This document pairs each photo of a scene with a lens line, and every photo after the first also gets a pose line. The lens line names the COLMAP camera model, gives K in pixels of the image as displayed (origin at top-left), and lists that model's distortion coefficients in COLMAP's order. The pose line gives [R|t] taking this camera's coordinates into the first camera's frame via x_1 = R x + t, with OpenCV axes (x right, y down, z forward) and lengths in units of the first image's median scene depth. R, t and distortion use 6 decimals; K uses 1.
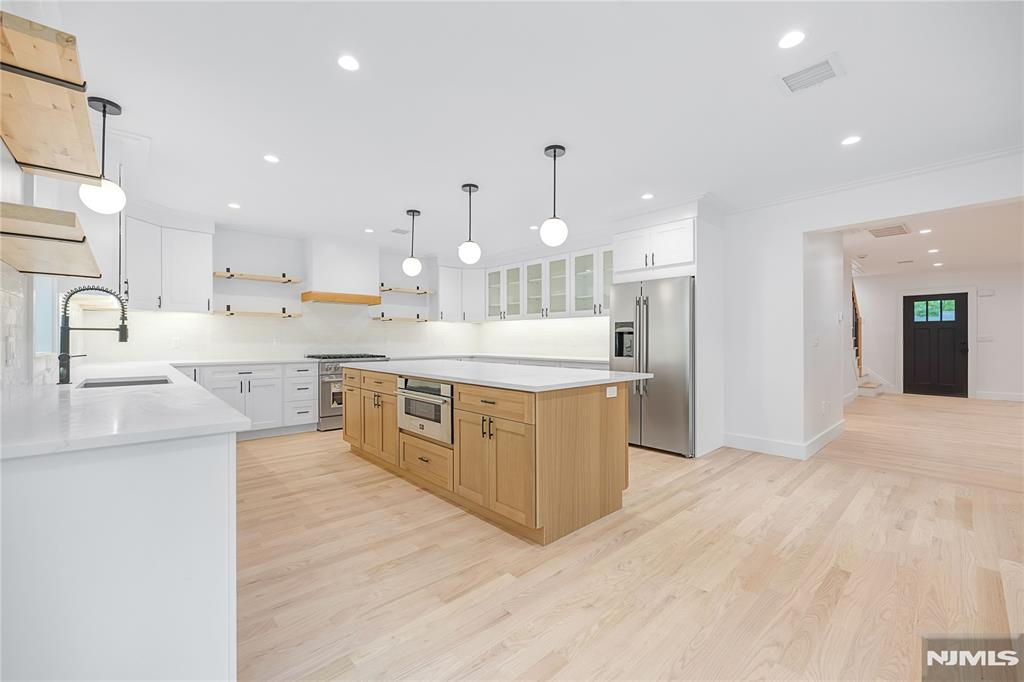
lens RADIAL K [[423.2, 0, 506.1], [0, 423.2, 336.4], [0, 0, 1]] dist [0.000333, 0.000125]
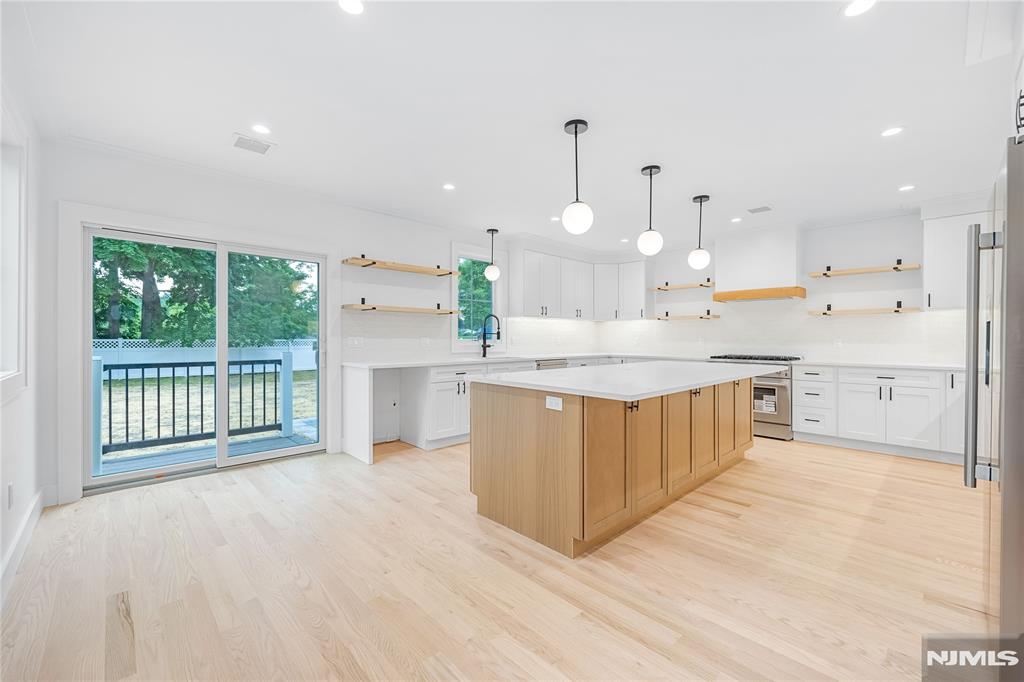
lens RADIAL K [[413.8, 0, 495.4], [0, 413.8, 339.8], [0, 0, 1]] dist [-0.000621, 0.000001]
pose [[0.001475, 0.004613, -0.999988, 1.042638], [0.004412, 0.999980, 0.004620, 0.003765], [0.999989, -0.004419, 0.001455, 0.877845]]
